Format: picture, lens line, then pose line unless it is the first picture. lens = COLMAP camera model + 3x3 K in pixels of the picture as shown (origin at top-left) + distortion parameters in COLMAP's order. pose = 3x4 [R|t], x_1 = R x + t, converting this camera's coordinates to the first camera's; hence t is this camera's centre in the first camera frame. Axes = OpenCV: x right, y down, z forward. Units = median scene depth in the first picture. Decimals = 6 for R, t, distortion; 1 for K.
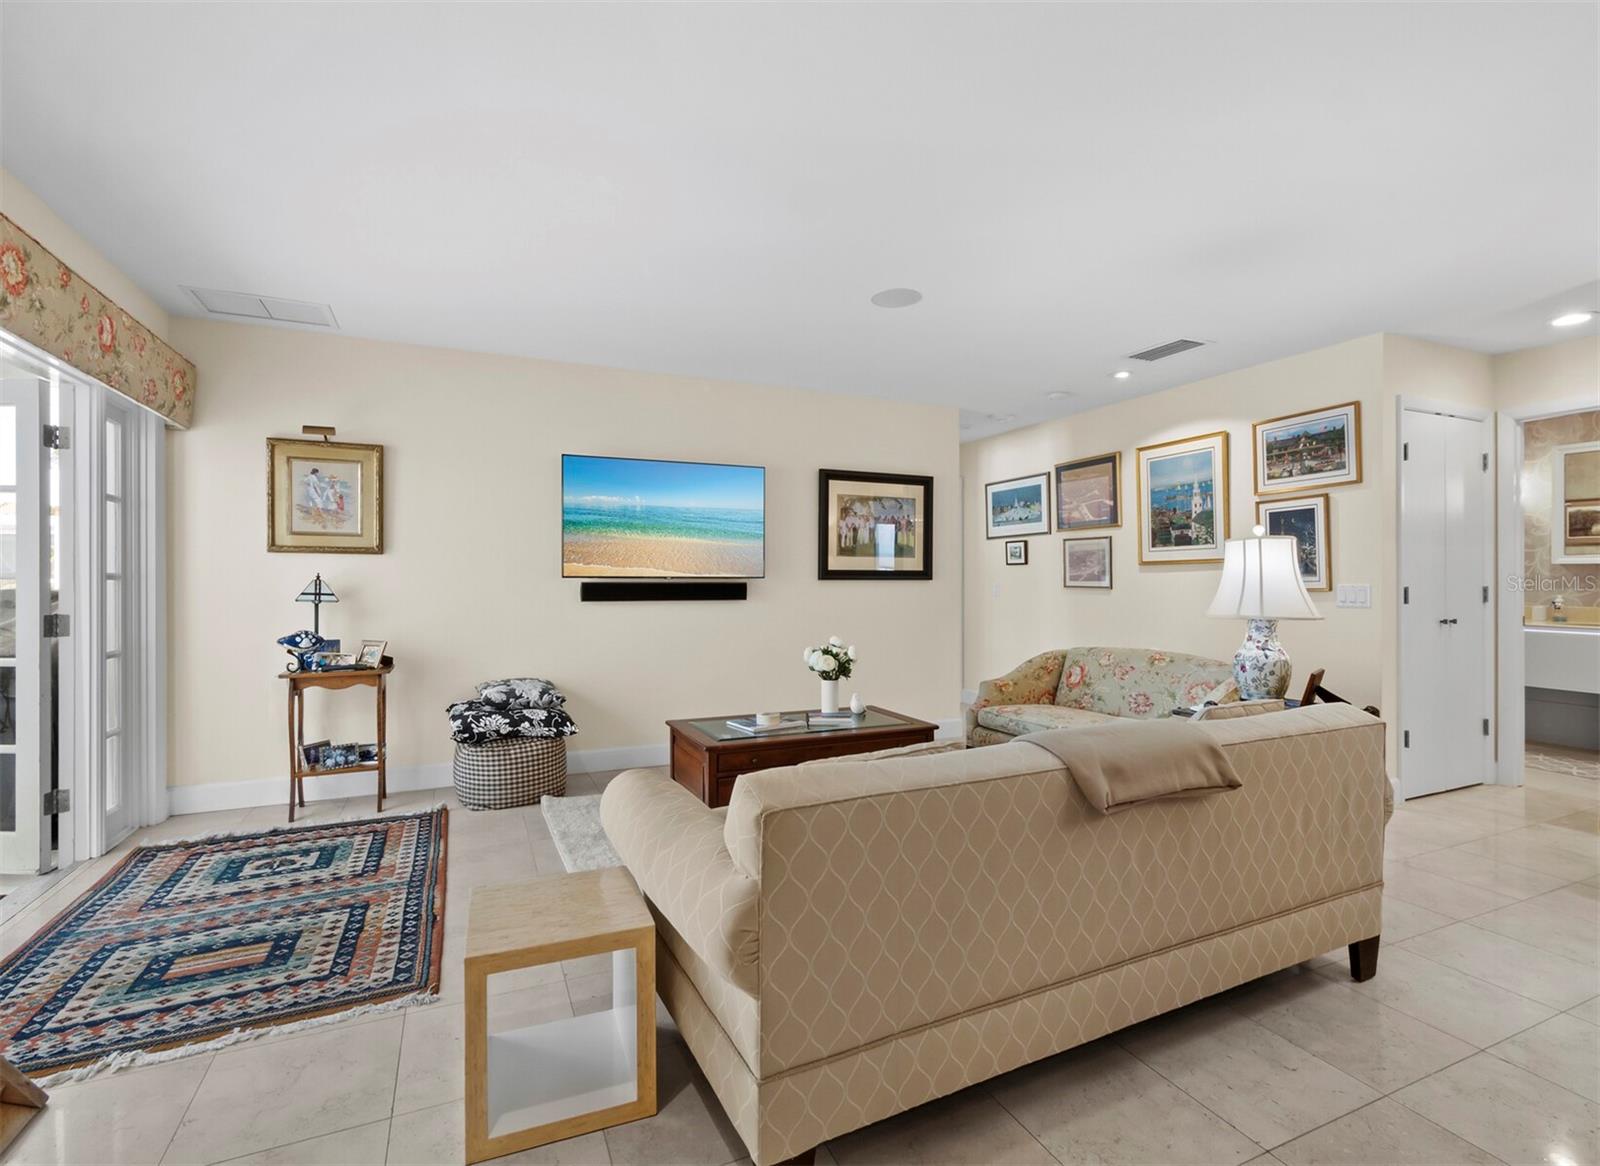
lens RADIAL K [[717.3, 0, 756.3], [0, 717.3, 578.2], [0, 0, 1]] dist [0.000461, -0.000235]
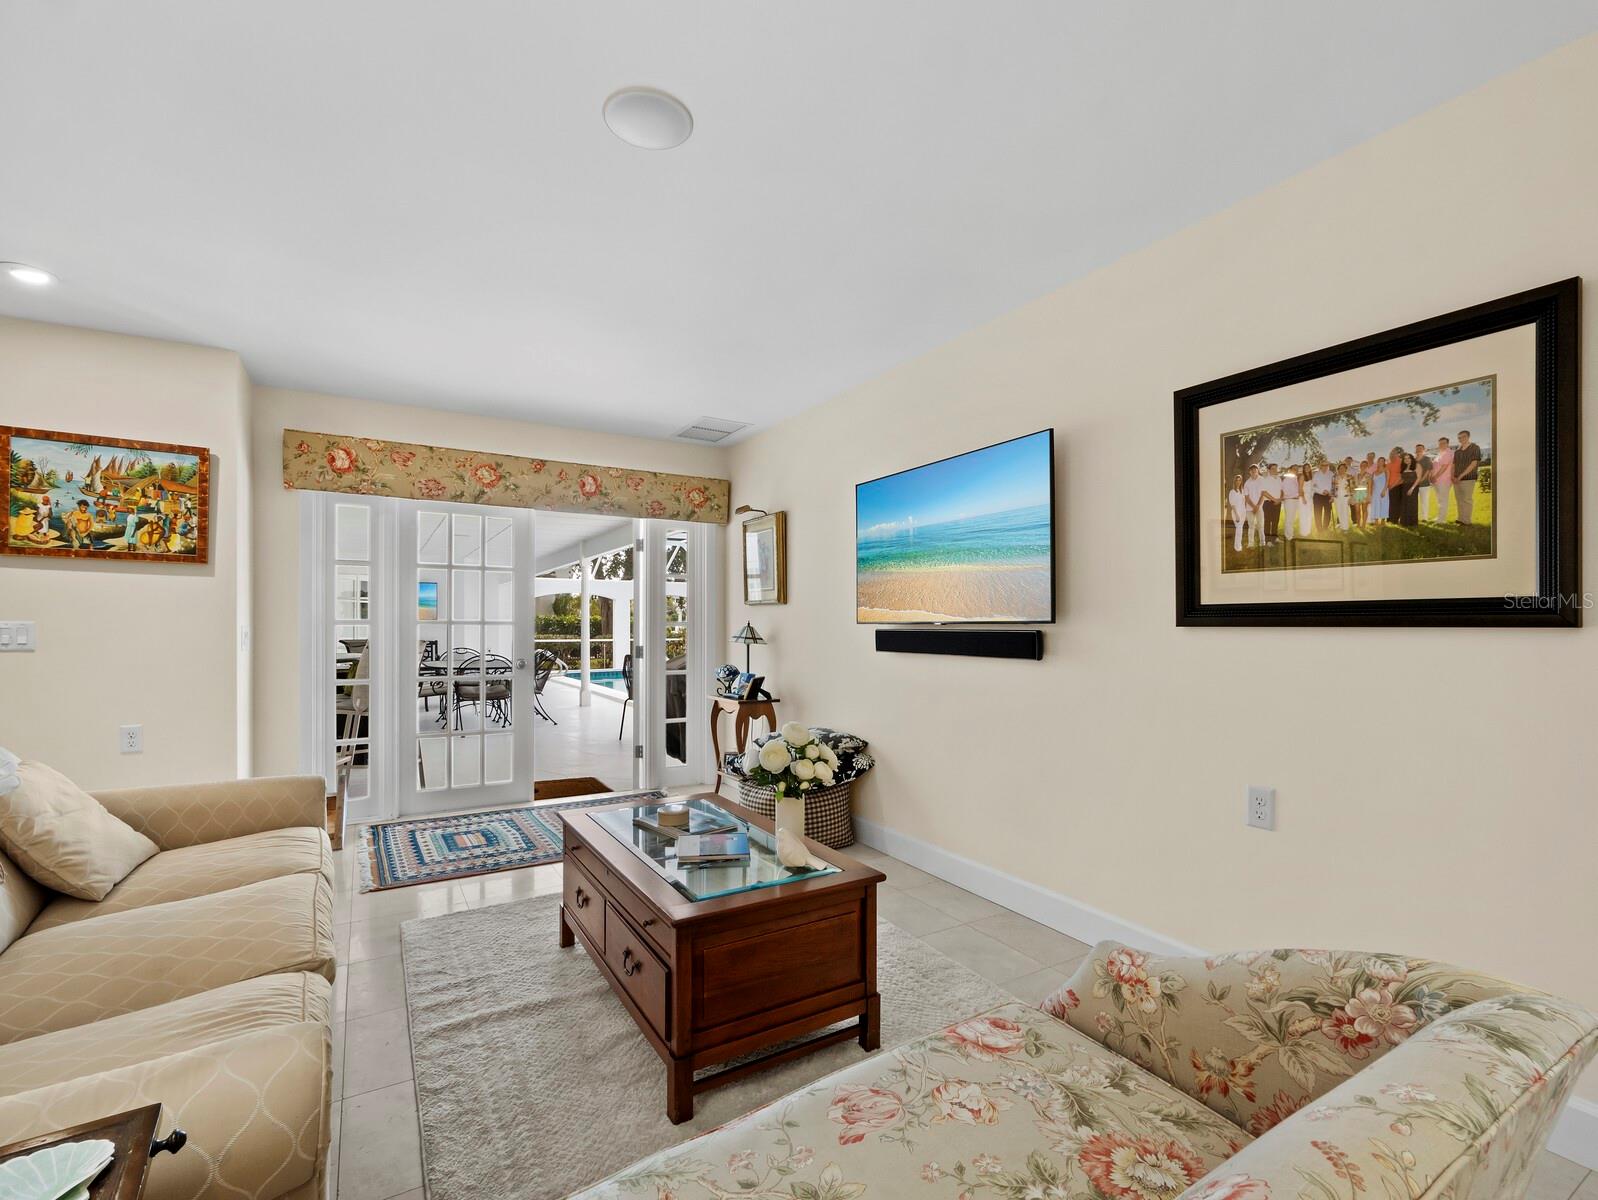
lens RADIAL K [[724.9, 0, 799.0], [0, 724.9, 600.0], [0, 0, 1]] dist [0.001653, 0.000338]
pose [[0.158998, -0.032203, -0.986754, 0.563981], [0.001286, 0.999474, -0.032411, 0.000244], [0.987278, 0.003884, 0.158956, 0.734610]]
